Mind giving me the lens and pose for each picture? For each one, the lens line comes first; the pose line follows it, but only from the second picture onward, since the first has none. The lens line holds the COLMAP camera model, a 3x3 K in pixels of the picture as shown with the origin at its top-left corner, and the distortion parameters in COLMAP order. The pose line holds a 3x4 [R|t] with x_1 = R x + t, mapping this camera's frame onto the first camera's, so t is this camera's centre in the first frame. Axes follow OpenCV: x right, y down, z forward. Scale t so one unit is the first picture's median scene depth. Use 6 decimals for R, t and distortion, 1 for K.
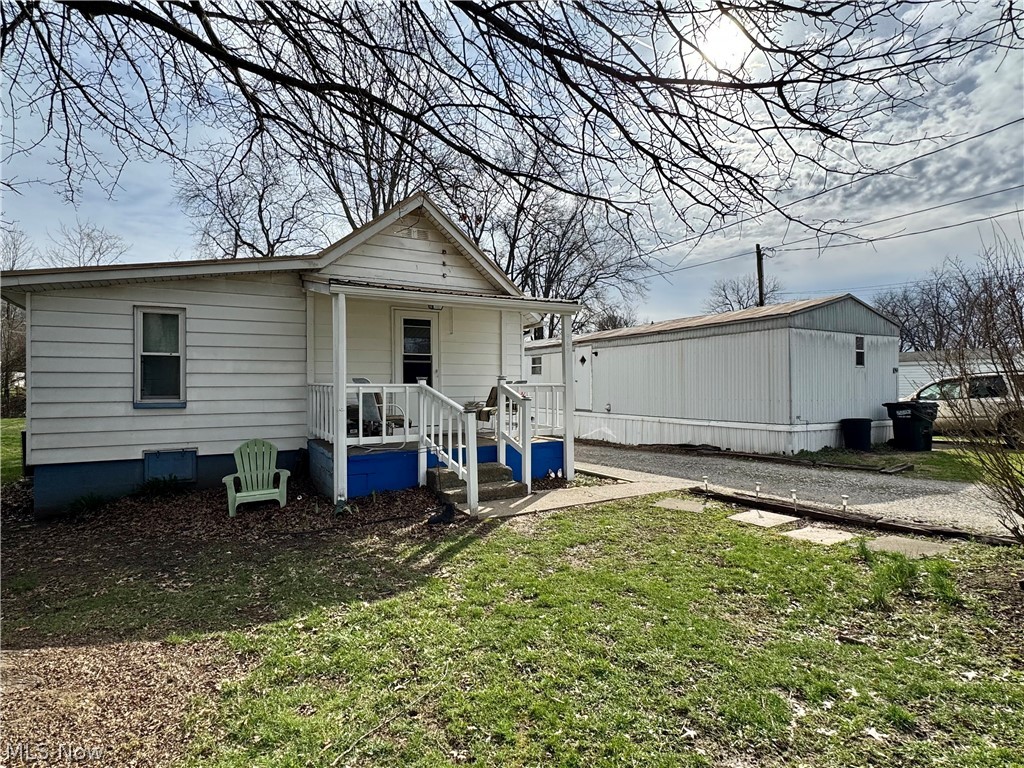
lens RADIAL K [[525.0, 0, 512.0], [0, 525.0, 384.0], [0, 0, 1]] dist [0.000979, -0.024151]
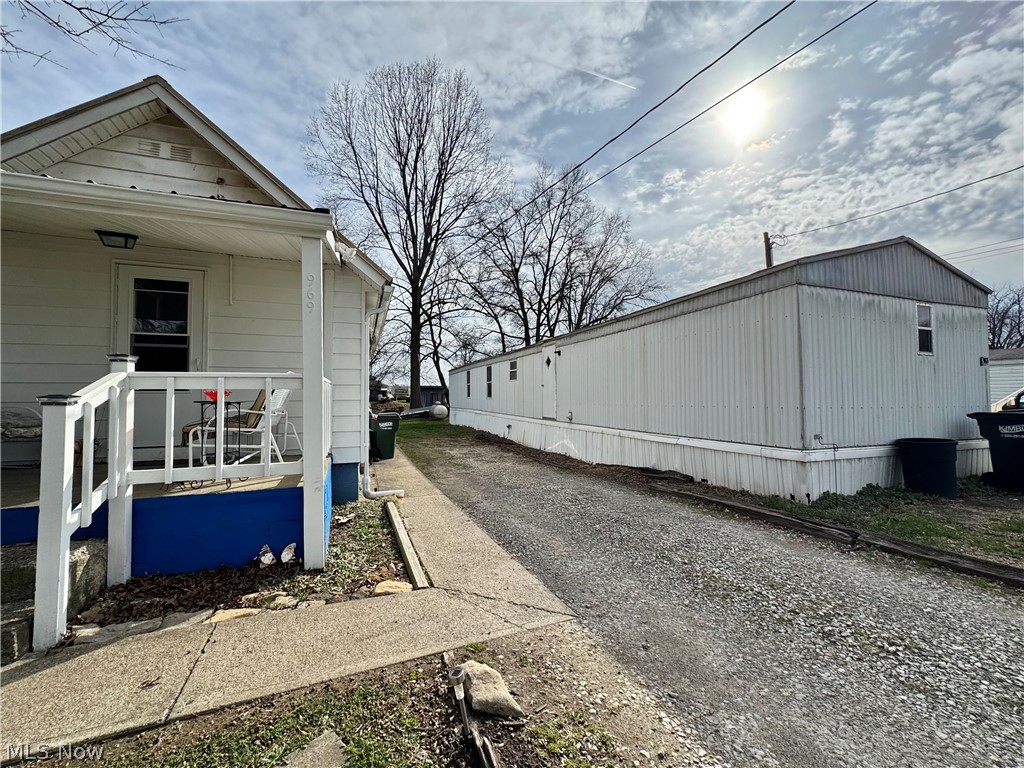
lens RADIAL K [[410.8, 0, 512.0], [0, 410.8, 384.0], [0, 0, 1]] dist [-0.000561, -0.005462]
pose [[0.989478, -0.005976, -0.144558, 0.263116], [0.002104, 0.999635, -0.026920, 0.015455], [0.144666, 0.026332, 0.989130, 0.474858]]
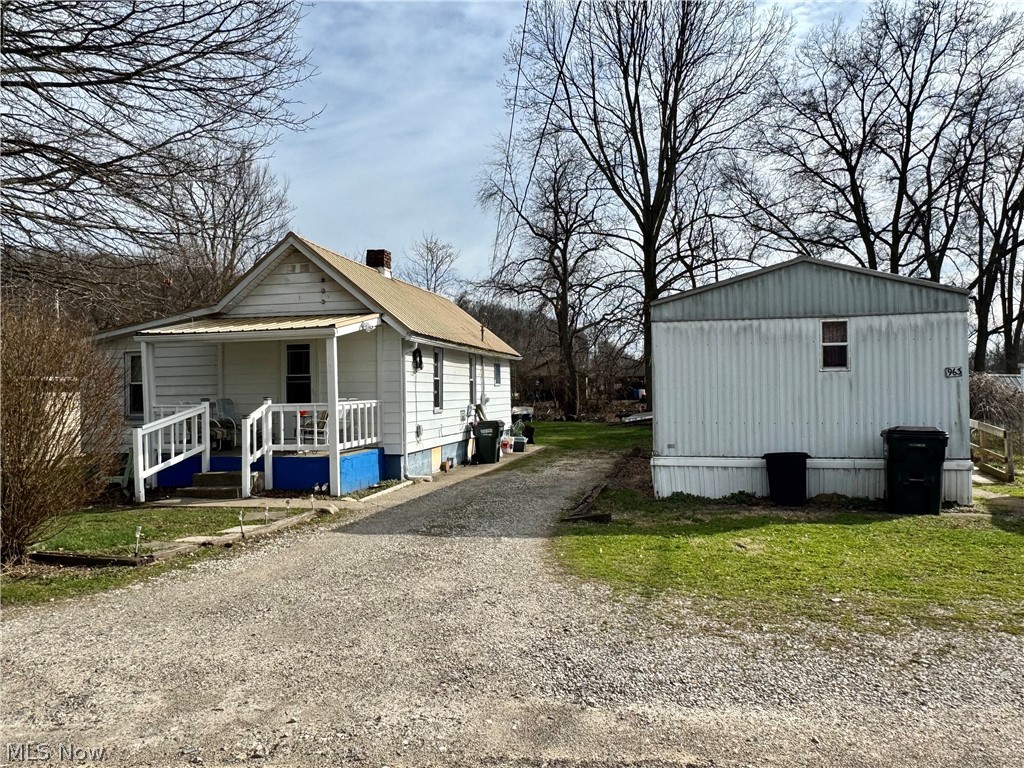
lens RADIAL K [[730.6, 0, 512.0], [0, 730.6, 384.0], [0, 0, 1]] dist [-0.004395, -0.000497]
pose [[0.748001, -0.014388, -0.663541, 1.005134], [0.015539, 0.999871, -0.004164, -0.020042], [0.663515, -0.007196, 0.748128, 0.106312]]
